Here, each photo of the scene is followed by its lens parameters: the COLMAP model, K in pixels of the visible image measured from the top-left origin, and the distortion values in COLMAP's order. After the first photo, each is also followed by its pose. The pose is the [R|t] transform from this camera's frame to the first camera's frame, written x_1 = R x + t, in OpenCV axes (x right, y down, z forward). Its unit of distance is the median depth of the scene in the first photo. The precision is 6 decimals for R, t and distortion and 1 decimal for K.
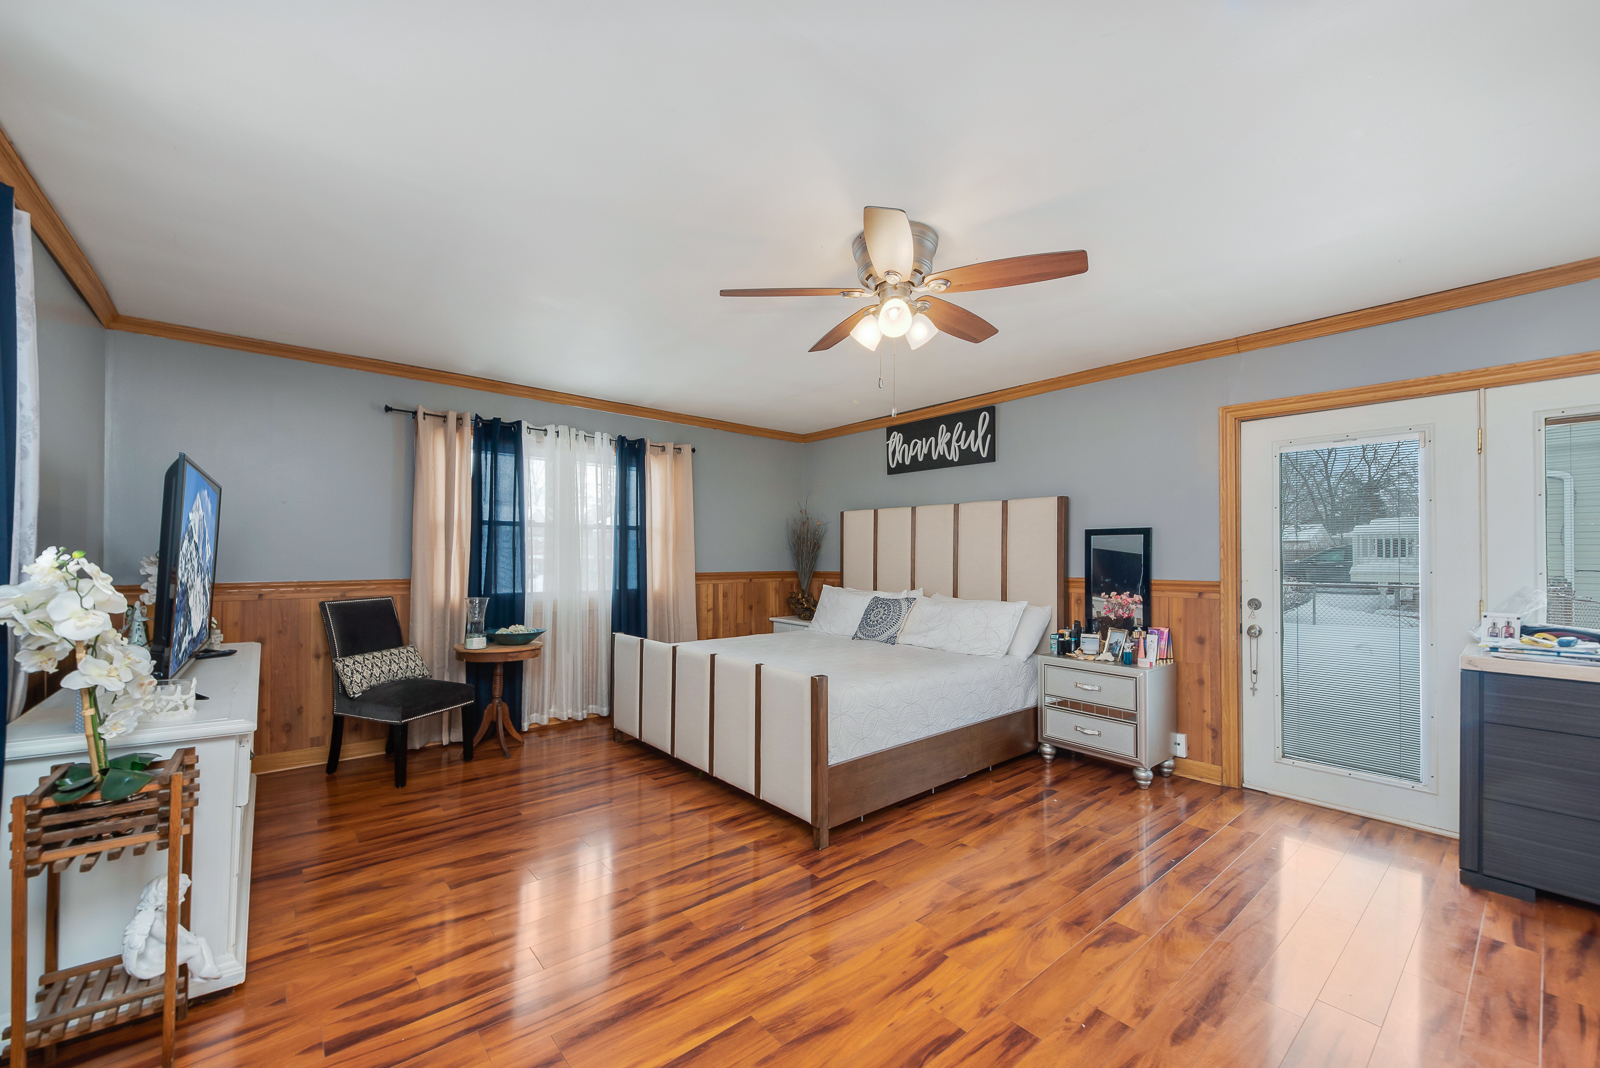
lens RADIAL K [[622.7, 0, 797.6], [0, 622.7, 554.4], [0, 0, 1]] dist [0.000888, -0.000239]
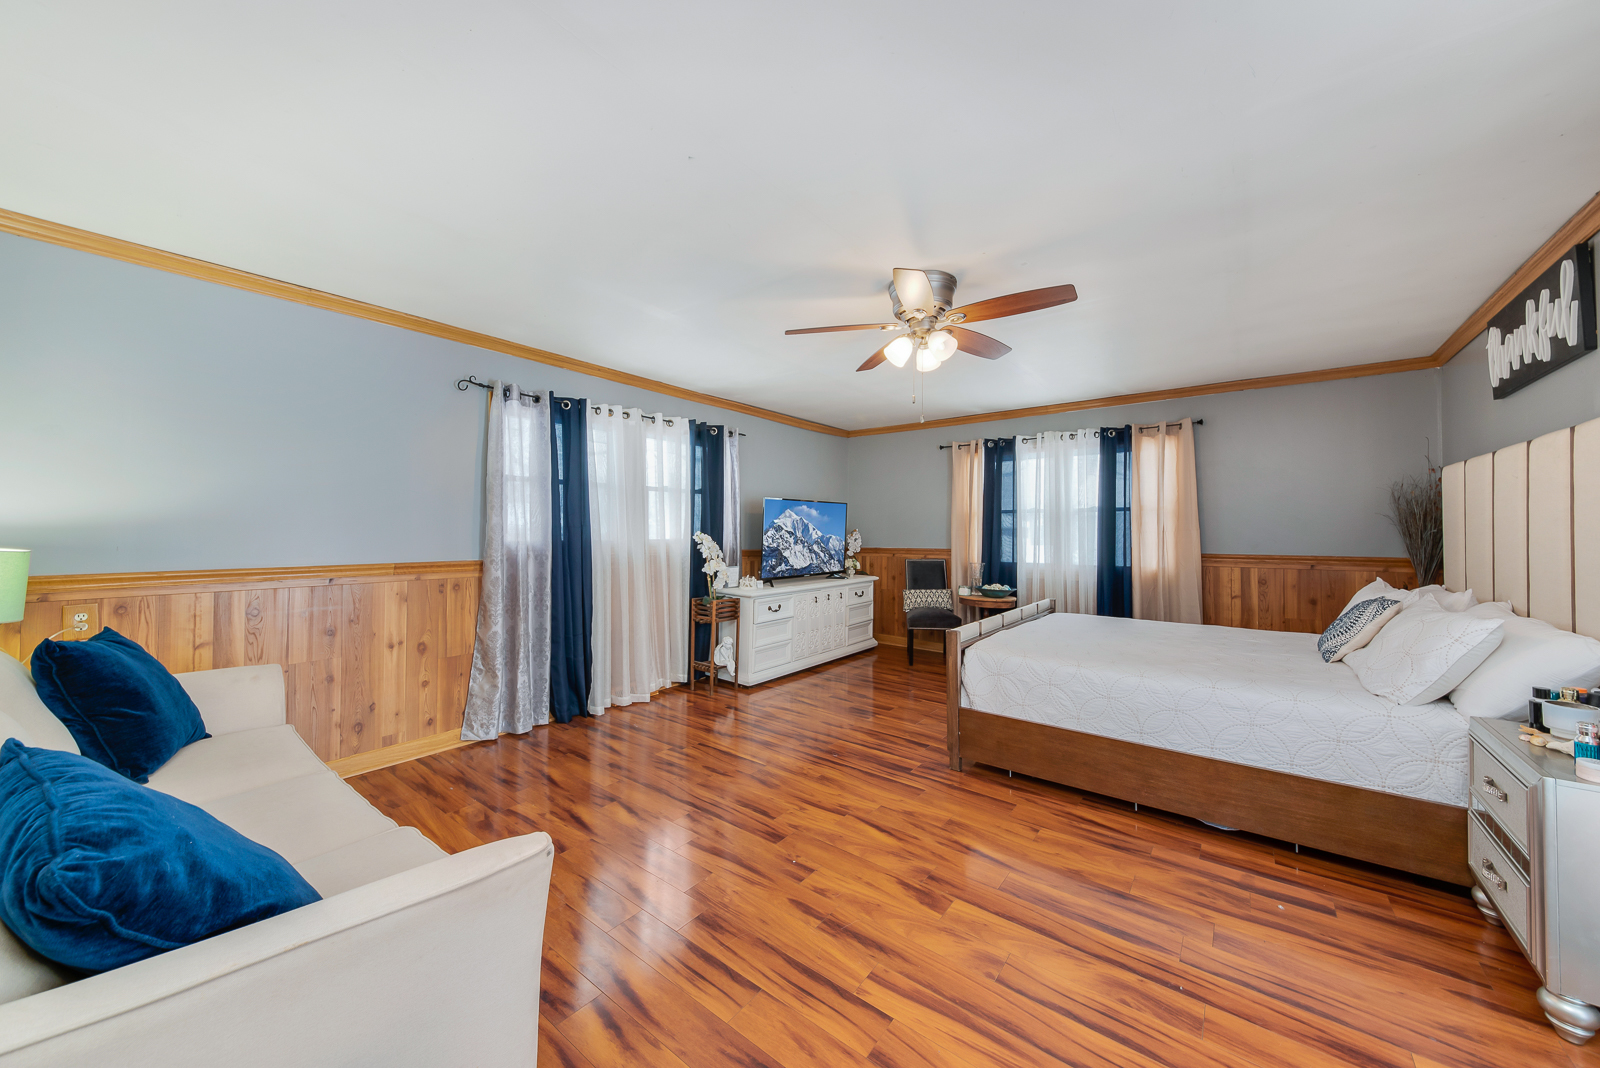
lens RADIAL K [[576.8, 0, 806.2], [0, 576.8, 528.7], [0, 0, 1]] dist [0.000087, -0.000188]
pose [[0.207912, -0.009955, -0.978097, 0.821599], [-0.007452, 0.999903, -0.011761, 0.009747], [0.978119, 0.009734, 0.207817, 0.352488]]
